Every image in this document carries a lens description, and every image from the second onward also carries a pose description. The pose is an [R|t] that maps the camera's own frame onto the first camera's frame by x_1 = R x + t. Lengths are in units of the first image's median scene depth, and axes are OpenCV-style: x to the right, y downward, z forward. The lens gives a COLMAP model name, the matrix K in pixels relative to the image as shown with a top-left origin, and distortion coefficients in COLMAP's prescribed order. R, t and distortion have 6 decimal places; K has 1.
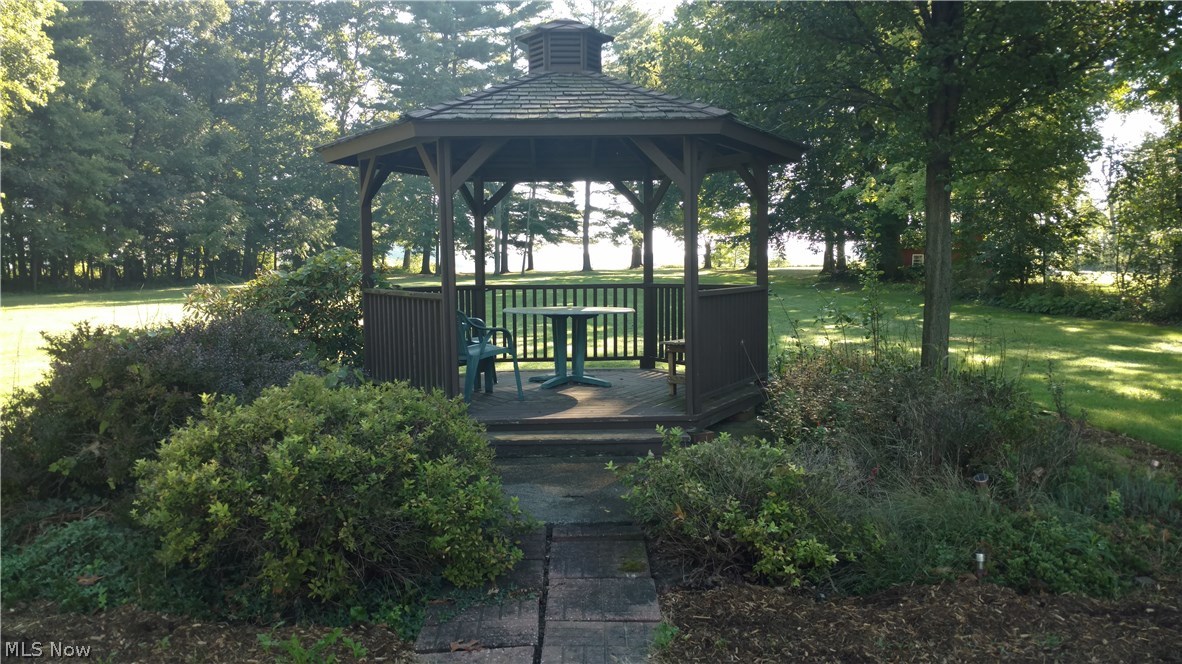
lens RADIAL K [[885.9, 0, 591.0], [0, 885.9, 332.0], [0, 0, 1]] dist [-0.000848, -0.001116]
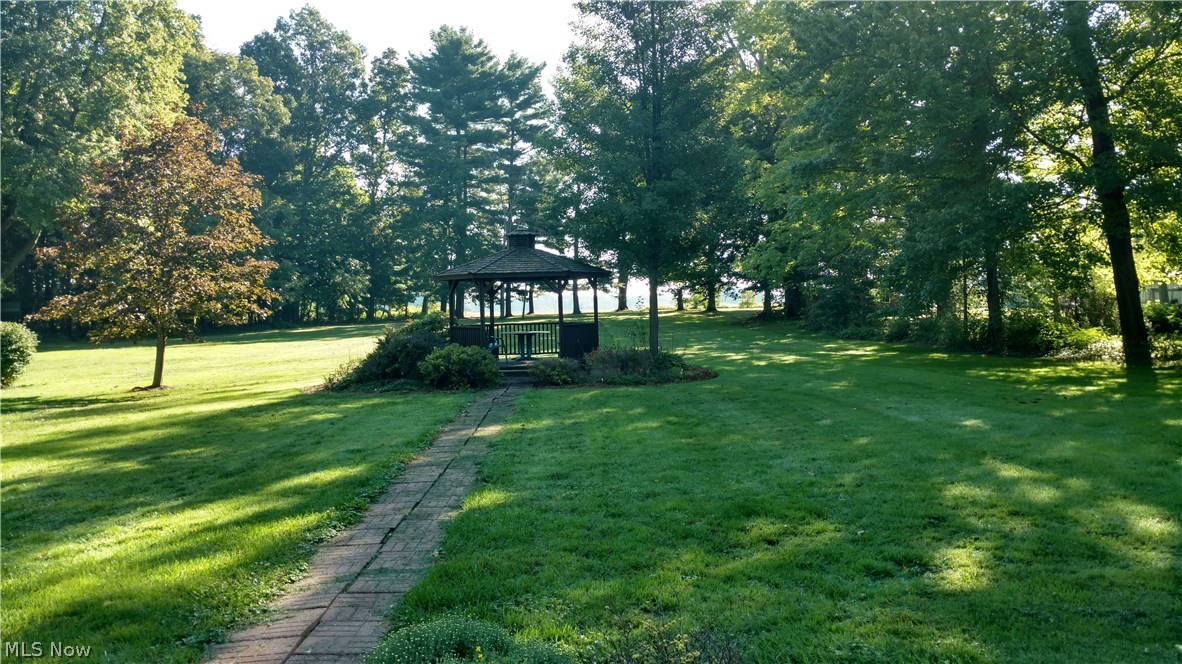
lens RADIAL K [[885.9, 0, 591.0], [0, 885.9, 332.0], [0, 0, 1]] dist [-0.000848, -0.001116]
pose [[0.999846, -0.016125, -0.006934, 0.023846], [0.015780, 0.998760, -0.047214, 0.012879], [0.007687, 0.047098, 0.998861, -0.208230]]
